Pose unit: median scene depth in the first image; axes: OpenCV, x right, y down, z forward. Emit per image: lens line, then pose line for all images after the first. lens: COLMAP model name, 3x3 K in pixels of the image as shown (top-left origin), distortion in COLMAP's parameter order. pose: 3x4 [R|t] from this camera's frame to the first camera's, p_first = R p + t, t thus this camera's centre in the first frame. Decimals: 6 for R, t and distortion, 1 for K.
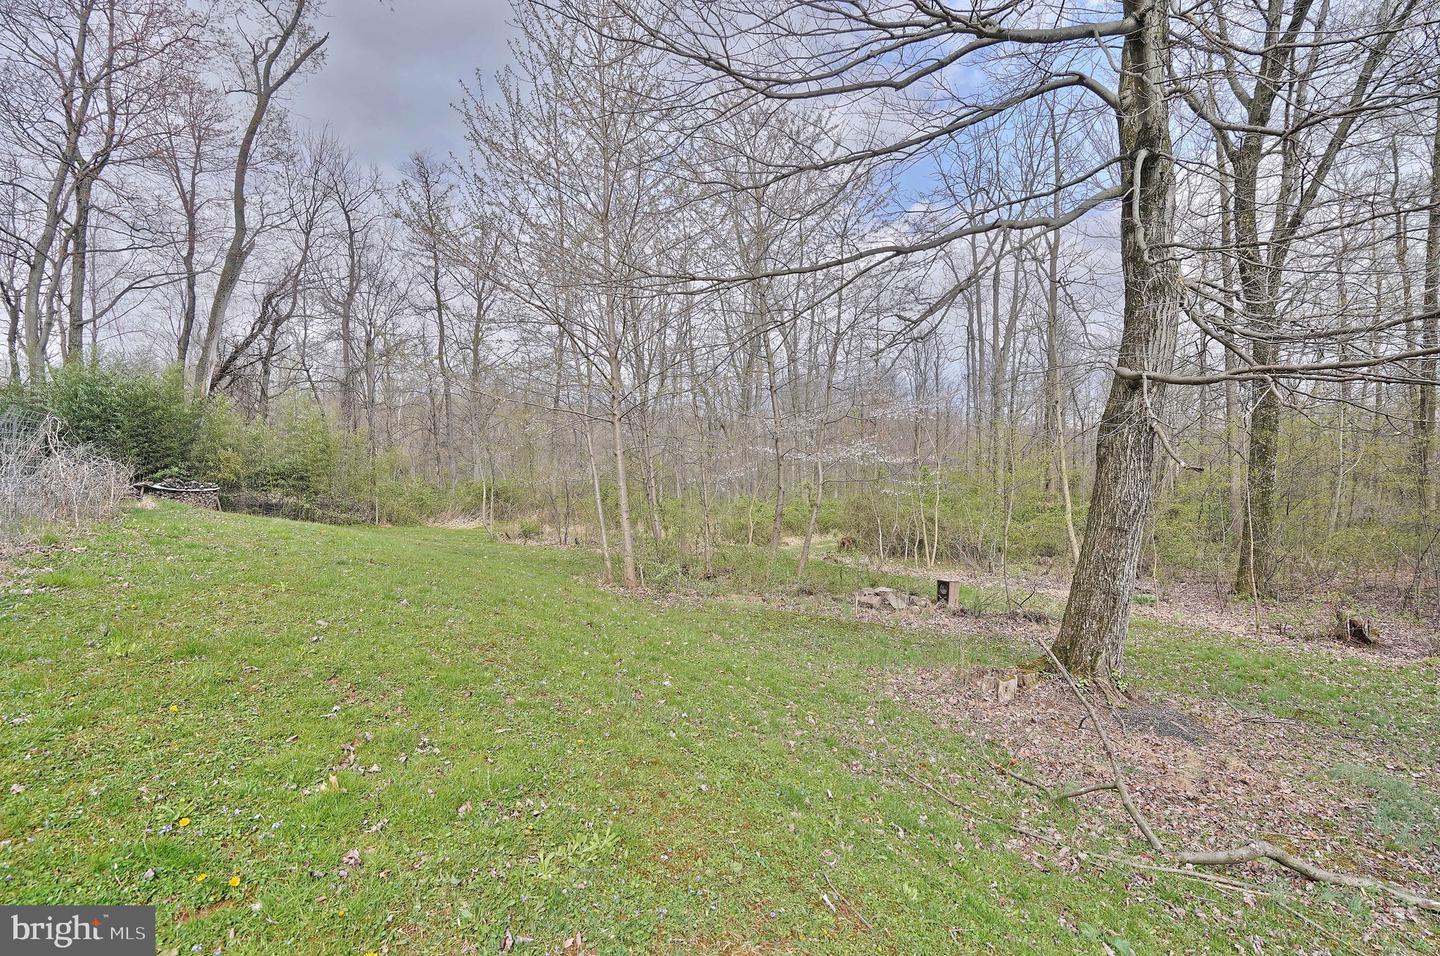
lens RADIAL K [[661.9, 0, 720.1], [0, 661.9, 469.3], [0, 0, 1]] dist [-0.004704, 0.000383]
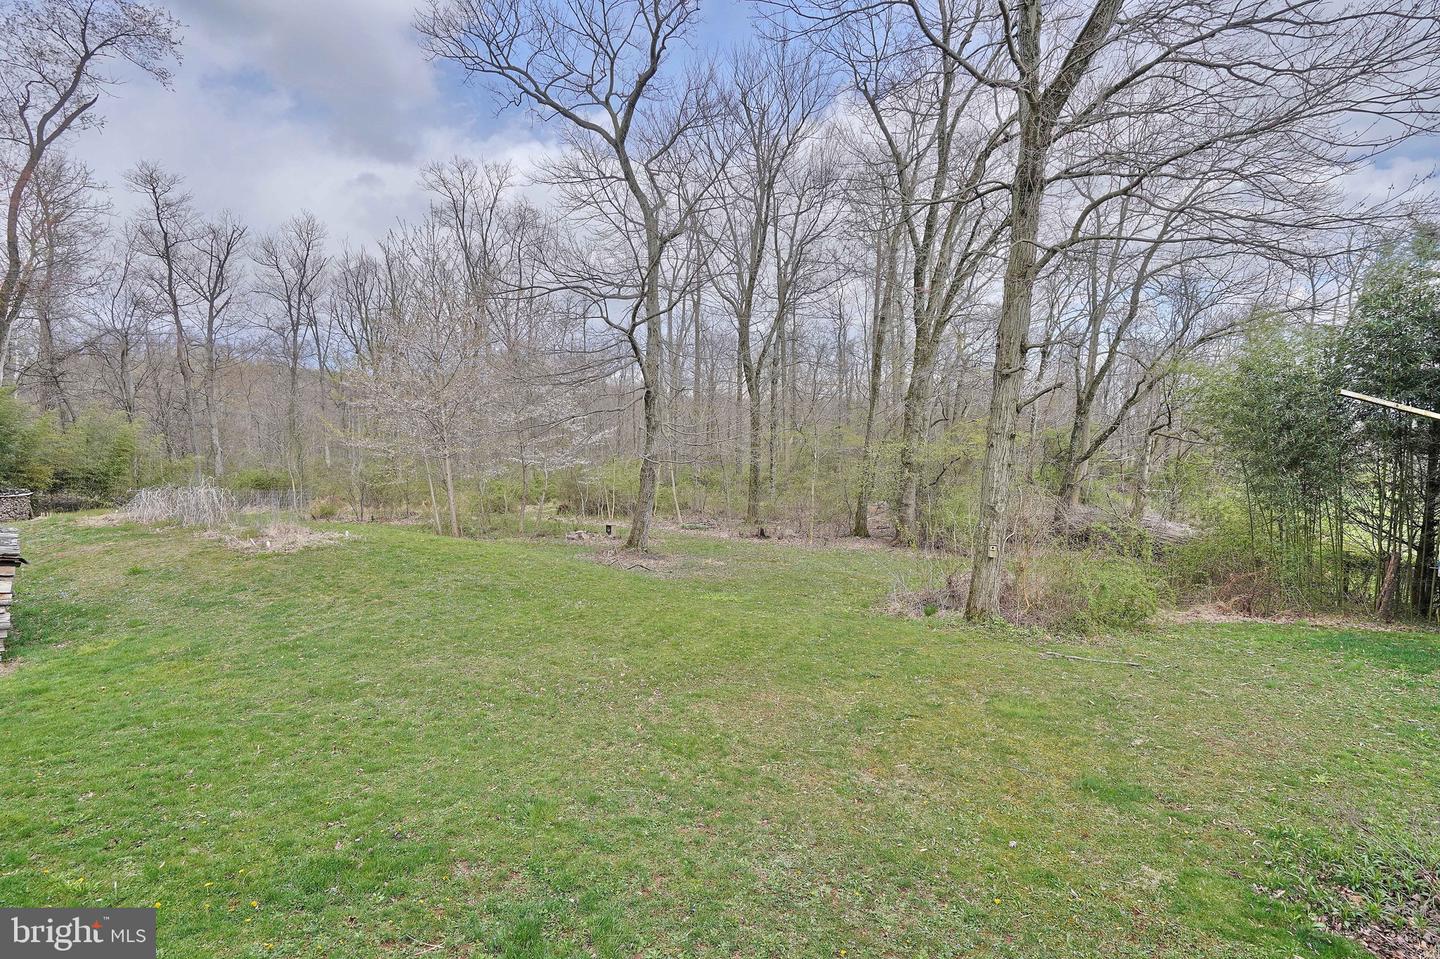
lens RADIAL K [[661.9, 0, 720.1], [0, 661.9, 470.8], [0, 0, 1]] dist [-0.004704, 0.000383]
pose [[0.913384, -0.036346, 0.405473, -0.226038], [0.011337, 0.997891, 0.063910, -0.165020], [-0.406940, -0.053778, 0.911870, -1.305850]]
